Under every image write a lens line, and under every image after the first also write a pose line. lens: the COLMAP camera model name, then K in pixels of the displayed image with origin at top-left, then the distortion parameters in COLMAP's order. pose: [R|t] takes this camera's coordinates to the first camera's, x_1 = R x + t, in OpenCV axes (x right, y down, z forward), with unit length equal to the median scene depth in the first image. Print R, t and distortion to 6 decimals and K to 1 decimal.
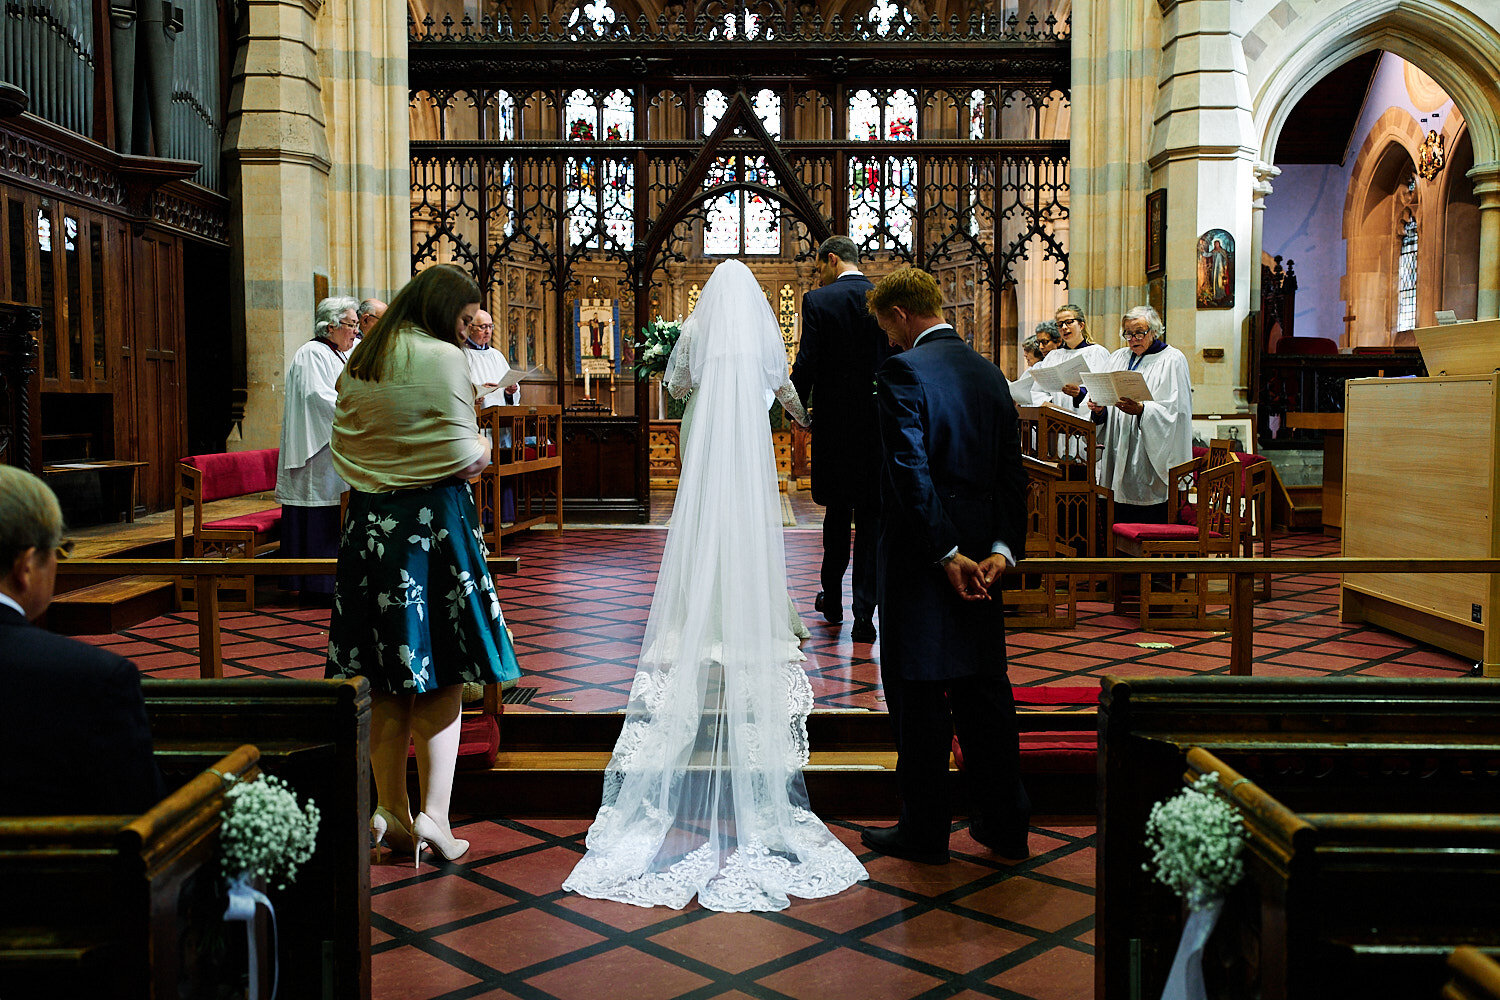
lens RADIAL K [[1459.3, 0, 748.1], [0, 1459.3, 506.4], [0, 0, 1]] dist [-0.073262, 0.160404]
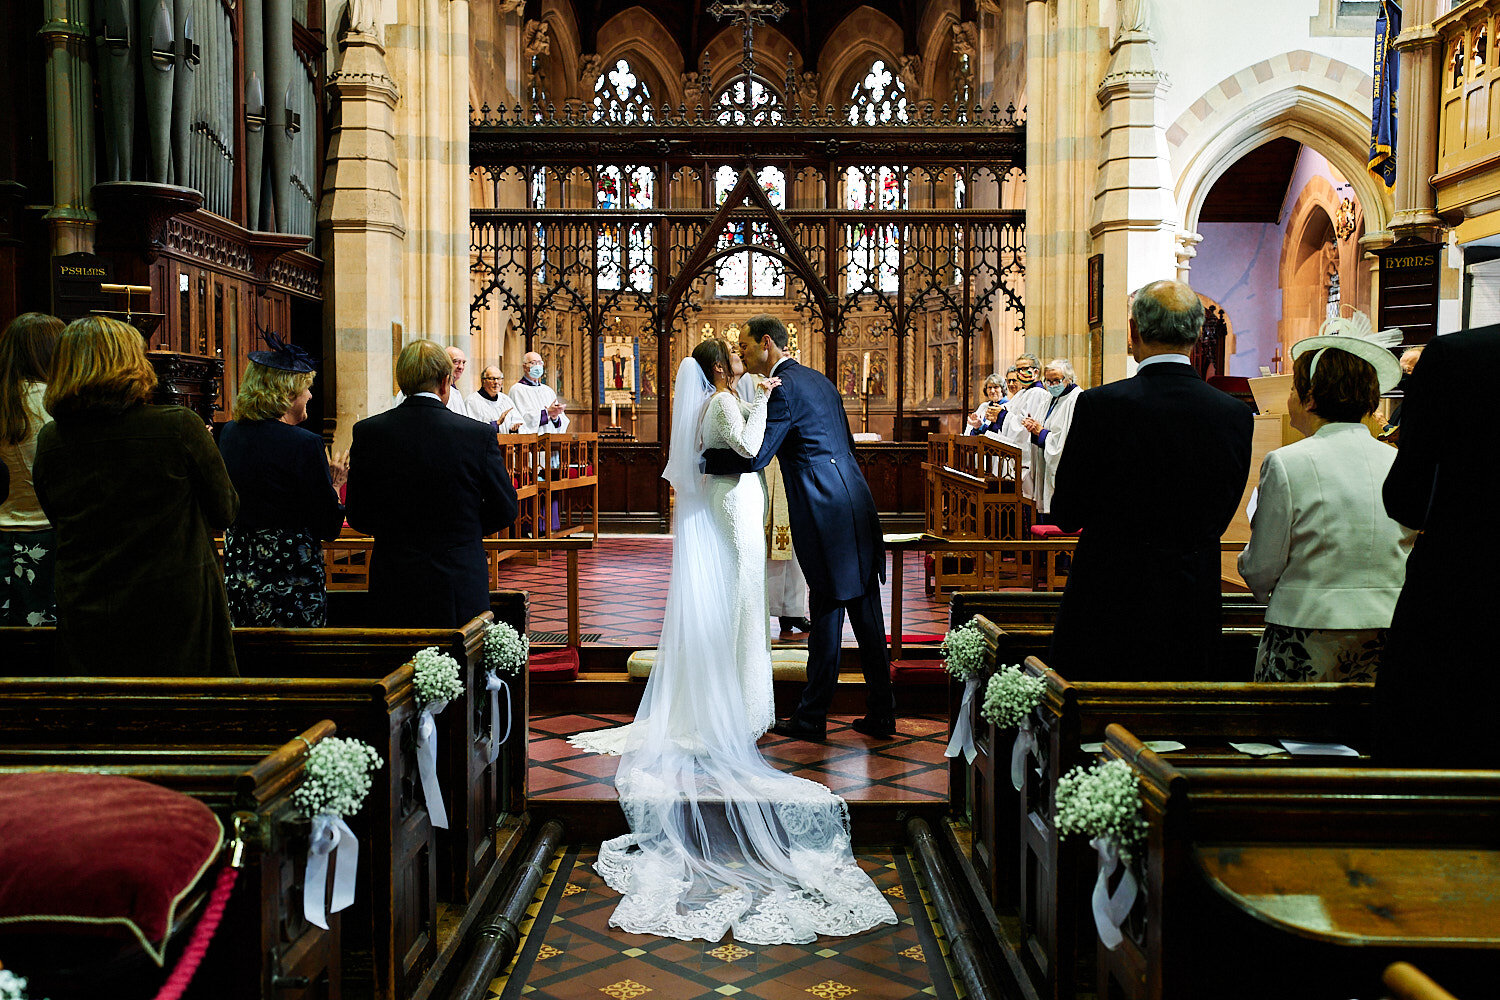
lens RADIAL K [[1459.3, 0, 748.1], [0, 1459.3, 506.4], [0, 0, 1]] dist [-0.073262, 0.160404]
pose [[0.999975, 0.003544, -0.006101, 0.002774], [-0.003654, 0.999829, -0.018123, 0.011344], [0.006036, 0.018145, 0.999817, -0.180869]]
